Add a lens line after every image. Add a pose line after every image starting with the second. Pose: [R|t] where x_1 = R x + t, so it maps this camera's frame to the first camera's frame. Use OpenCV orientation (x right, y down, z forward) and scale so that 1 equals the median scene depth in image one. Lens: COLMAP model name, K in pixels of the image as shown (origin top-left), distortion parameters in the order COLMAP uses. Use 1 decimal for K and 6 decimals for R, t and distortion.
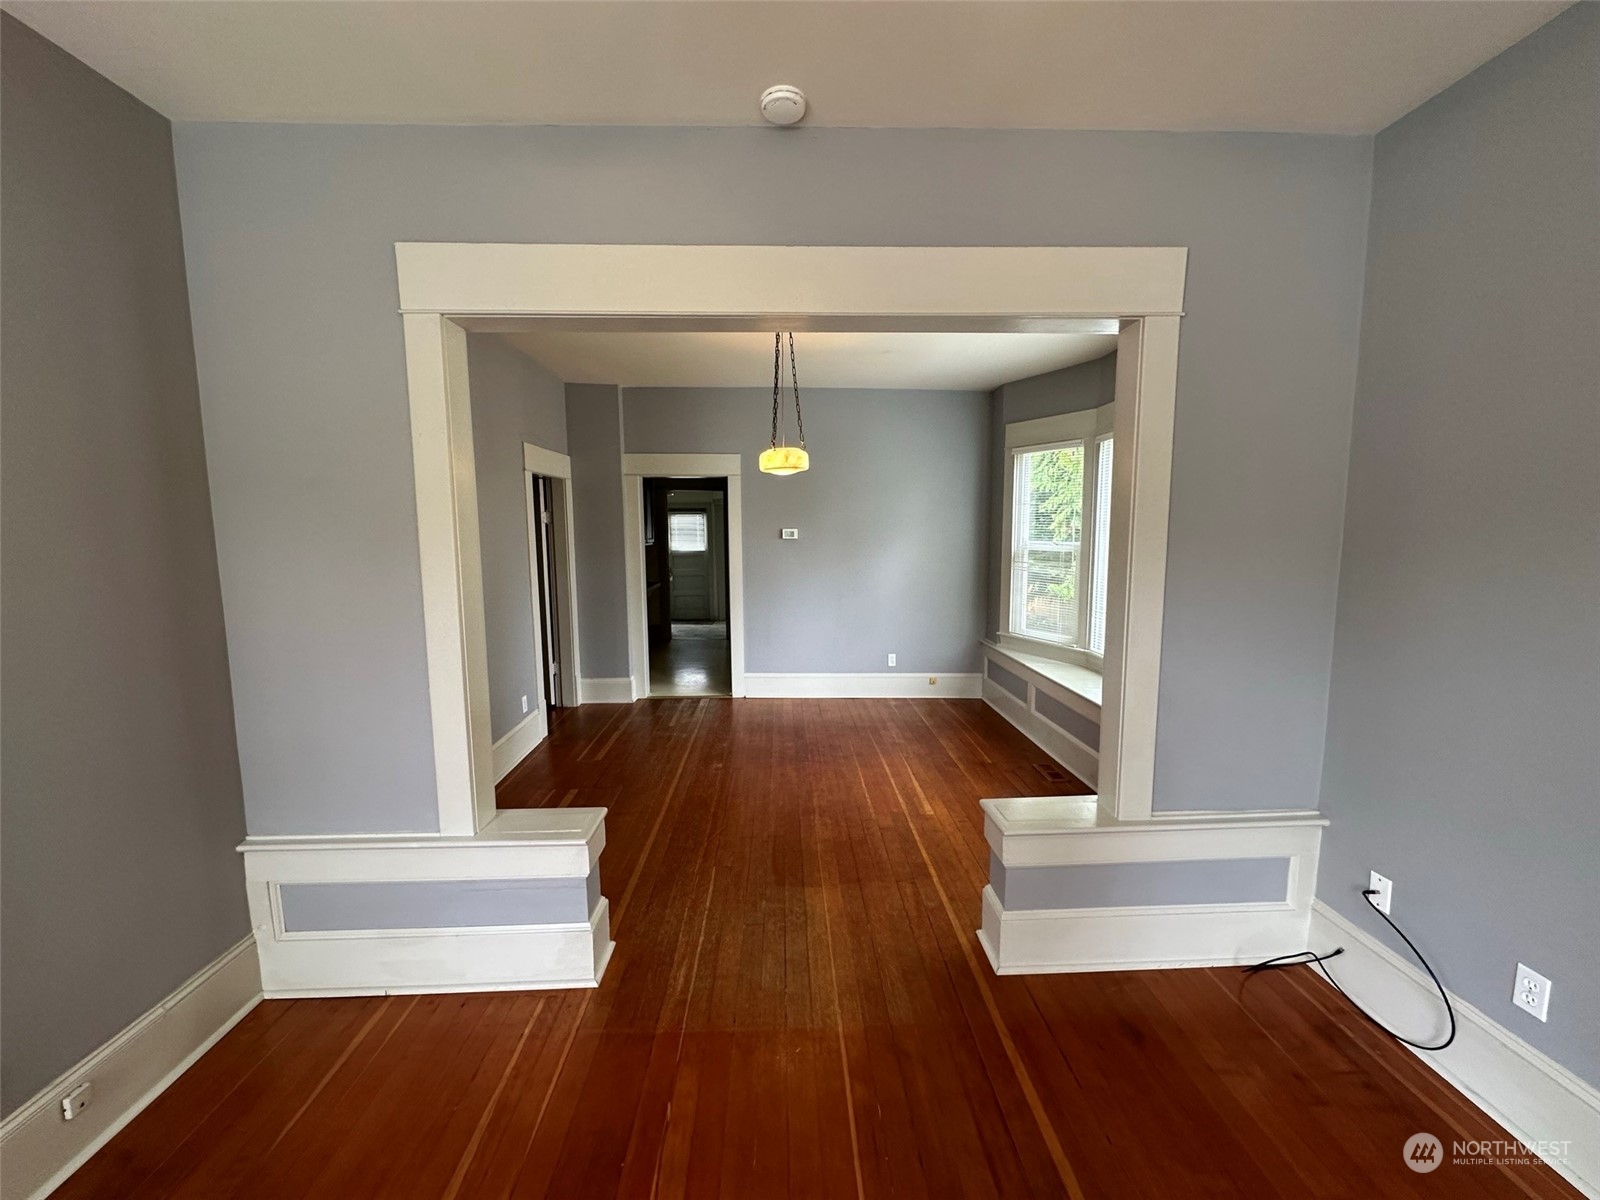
lens RADIAL K [[636.5, 0, 800.0], [0, 636.5, 600.0], [0, 0, 1]] dist [-0.000440, -0.000201]
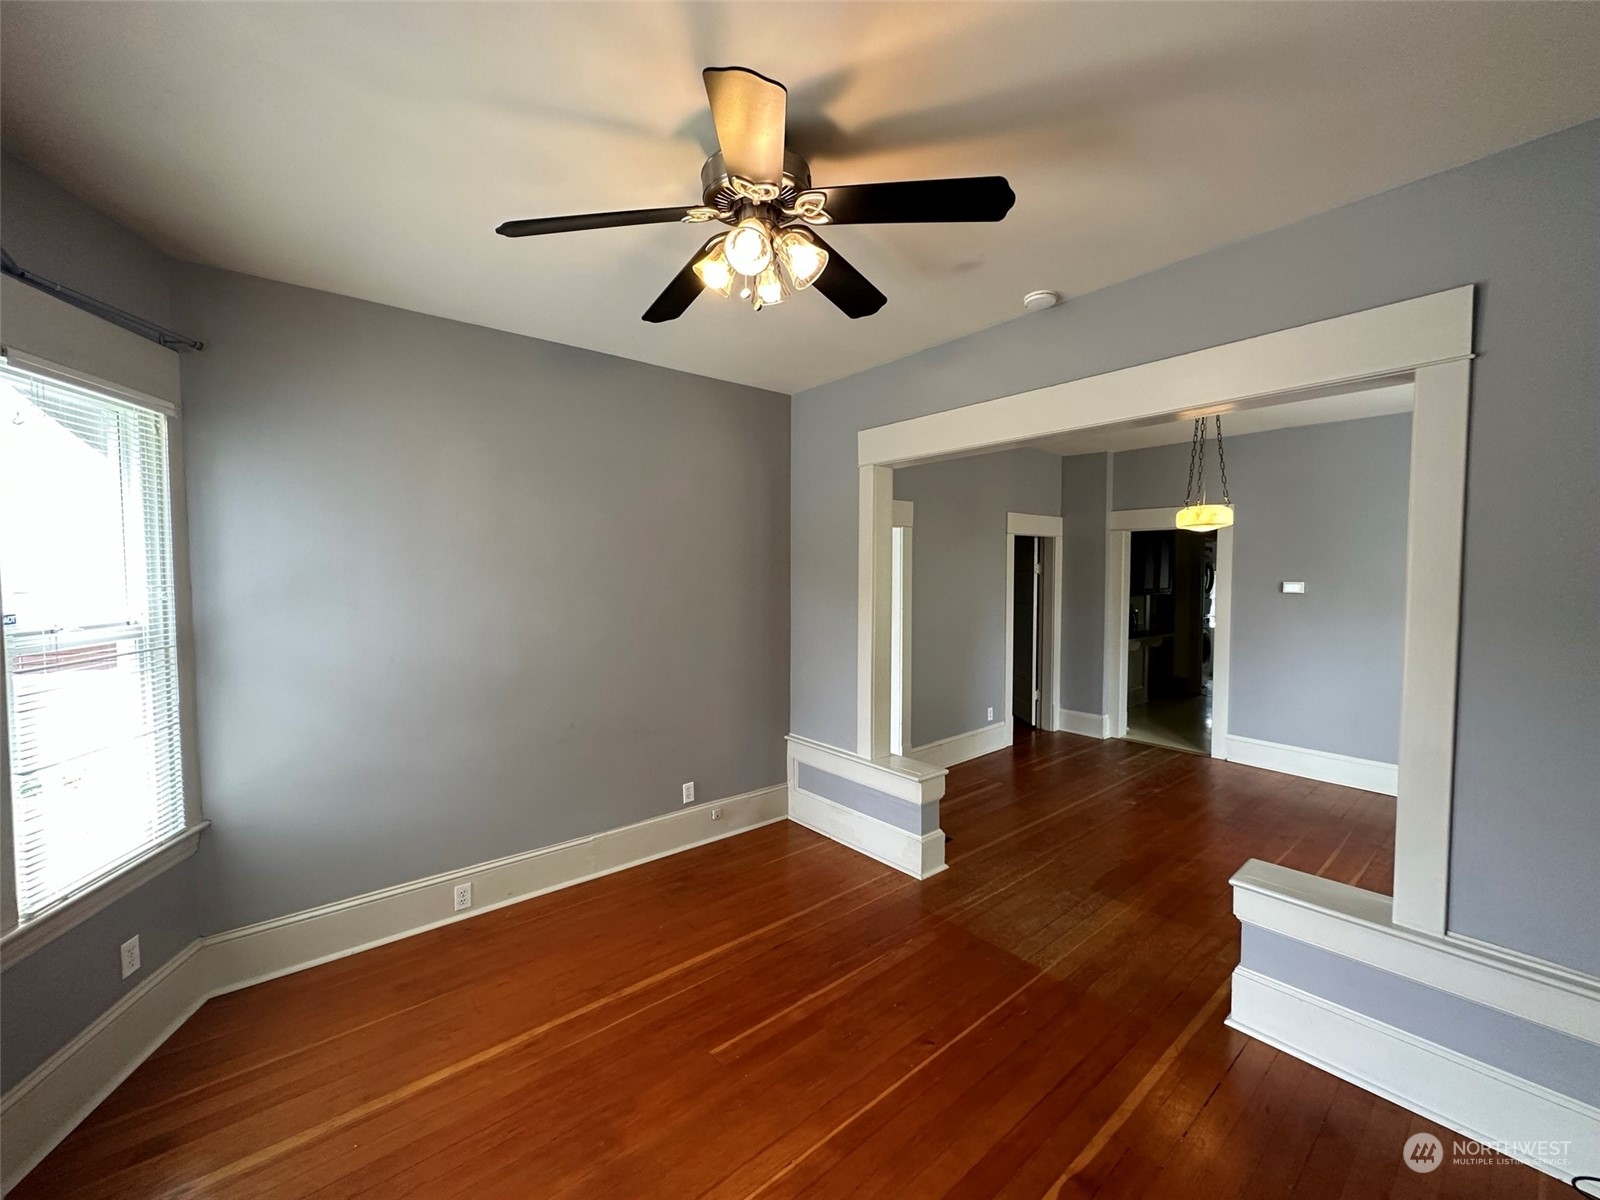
lens RADIAL K [[636.5, 0, 800.0], [0, 636.5, 600.0], [0, 0, 1]] dist [-0.000440, -0.000201]
pose [[0.615402, 0.042390, -0.787073, 0.312250], [-0.096389, 0.995106, -0.021772, -0.000523], [0.782298, 0.089263, 0.616476, -0.106740]]
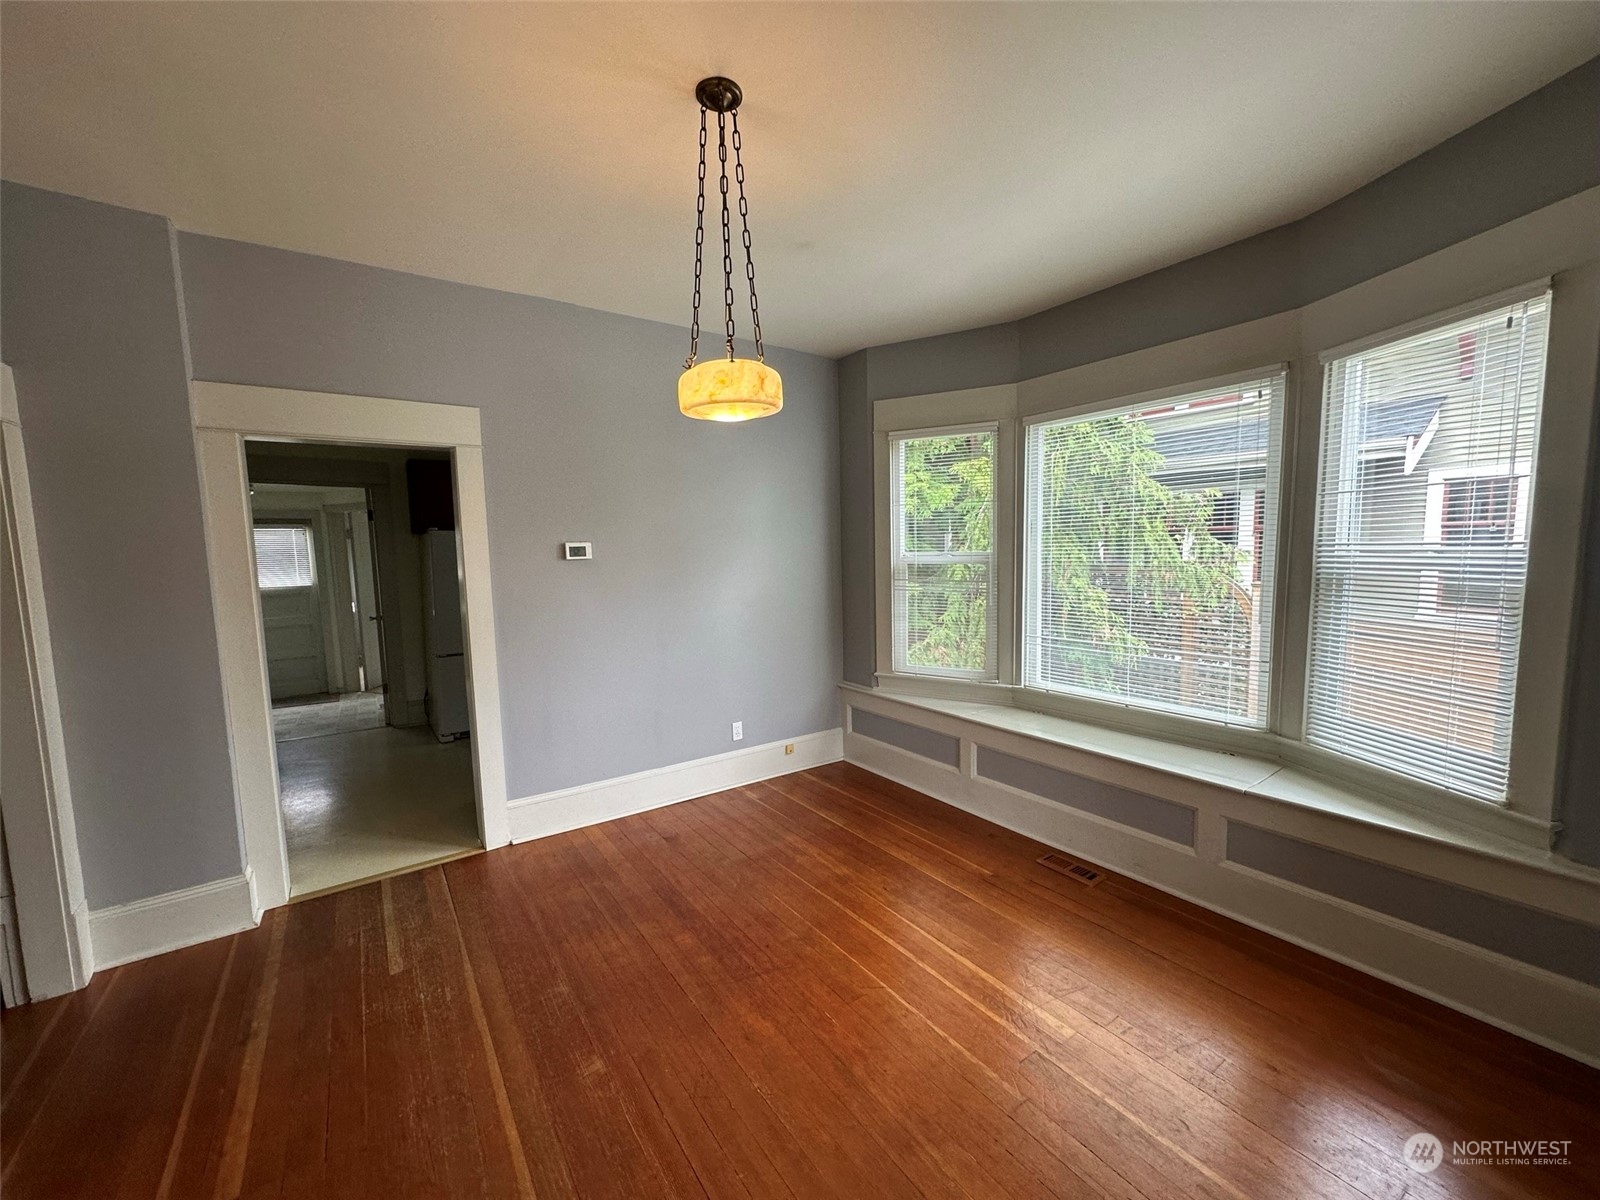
lens RADIAL K [[635.3, 0, 800.0], [0, 635.3, 600.0], [0, 0, 1]] dist [0.001271, 0.000068]
pose [[0.836810, -0.065918, 0.543510, -0.201265], [0.081960, 0.996621, -0.005316, -0.046253], [-0.541323, 0.048994, 0.839386, 0.467551]]
